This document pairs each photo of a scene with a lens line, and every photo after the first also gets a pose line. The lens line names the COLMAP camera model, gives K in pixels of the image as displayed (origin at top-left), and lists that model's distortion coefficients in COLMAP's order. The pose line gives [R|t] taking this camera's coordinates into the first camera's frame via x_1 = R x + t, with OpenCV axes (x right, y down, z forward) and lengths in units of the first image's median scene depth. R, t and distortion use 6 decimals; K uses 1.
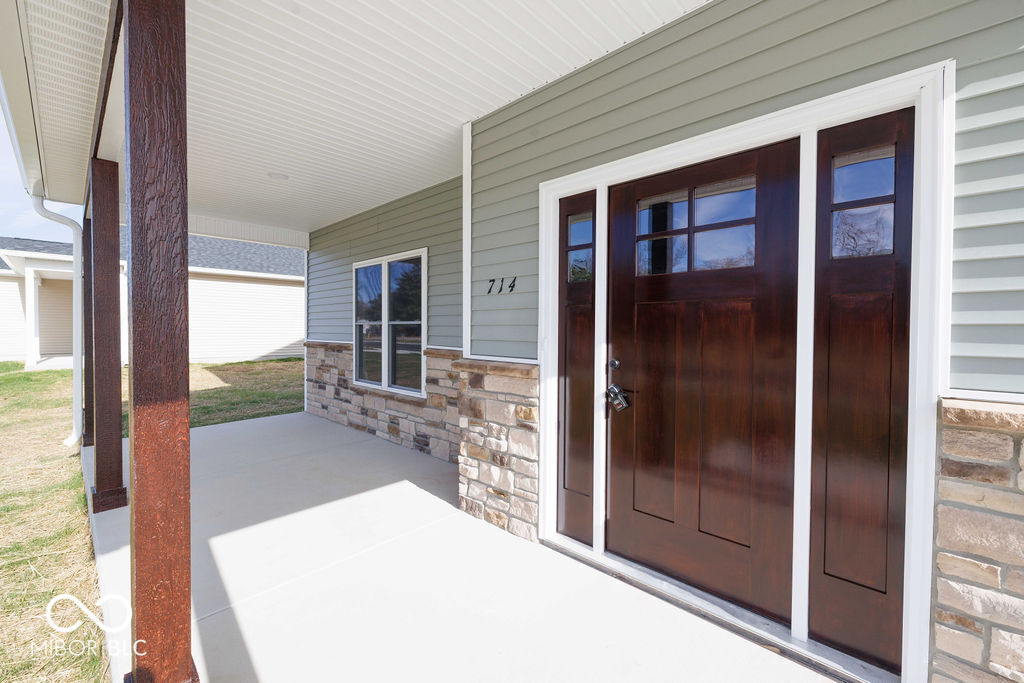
lens RADIAL K [[425.0, 0, 513.8], [0, 425.0, 334.3], [0, 0, 1]] dist [0.001331, -0.000395]
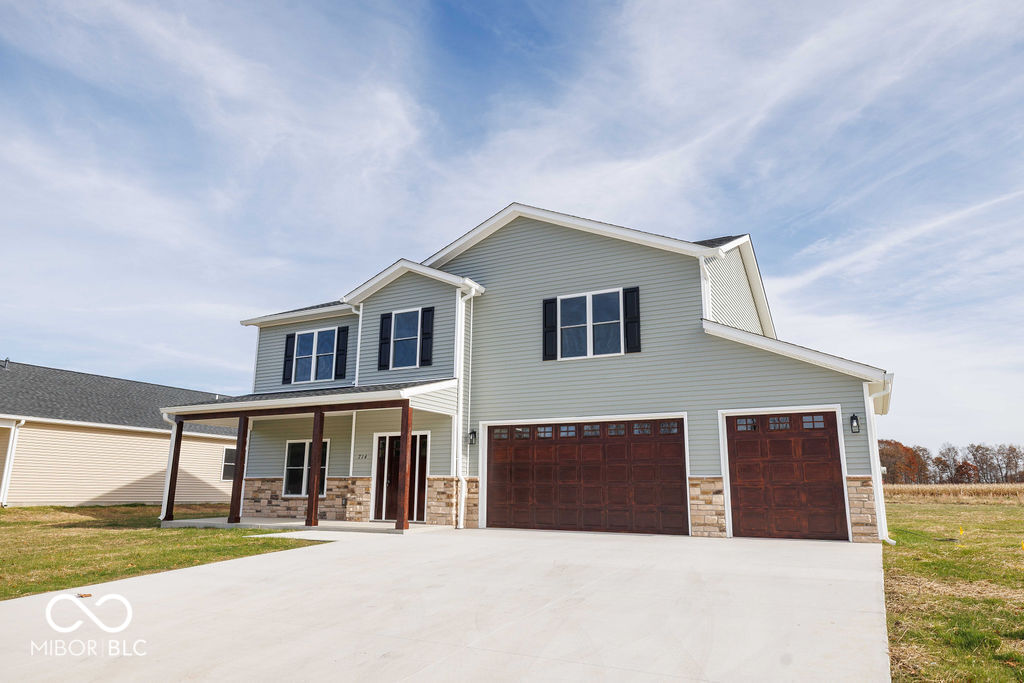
lens RADIAL K [[663.9, 0, 532.7], [0, 663.9, 339.5], [0, 0, 1]] dist [0.001323, 0.000111]
pose [[0.956814, 0.057634, 0.284930, -0.315749], [0.008591, 0.974115, -0.225888, 0.212320], [-0.290573, 0.218580, 0.931552, -5.081063]]
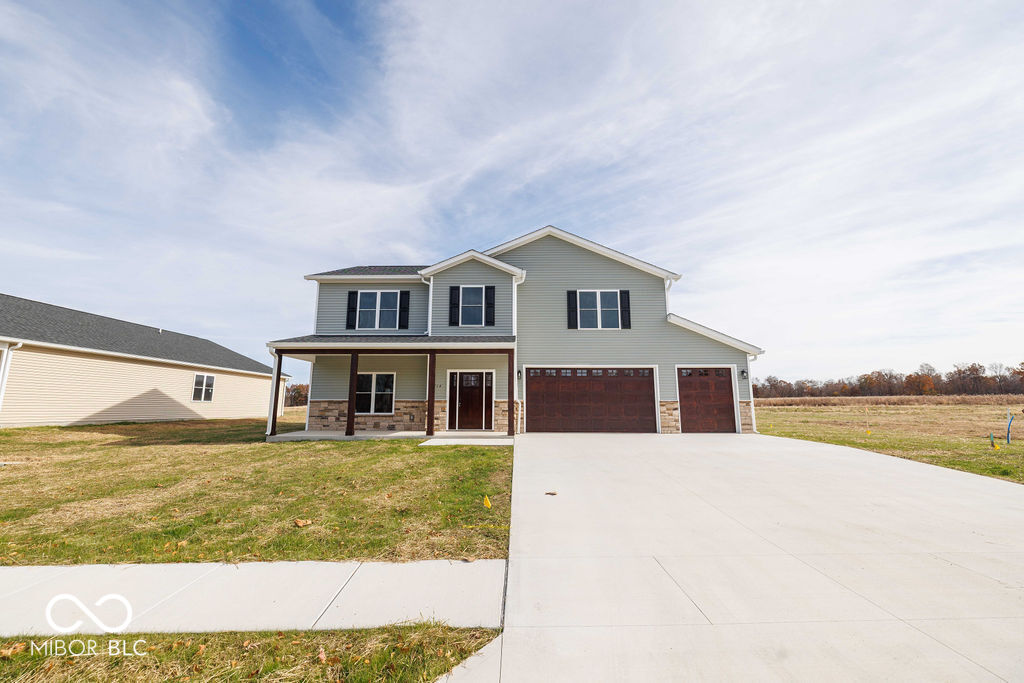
lens RADIAL K [[425.0, 0, 513.8], [0, 425.0, 334.3], [0, 0, 1]] dist [0.001331, -0.000395]
pose [[0.726222, 0.101250, 0.679964, -2.974589], [0.014669, 0.986587, -0.162575, 0.125195], [-0.687304, 0.128040, 0.714996, -3.515140]]
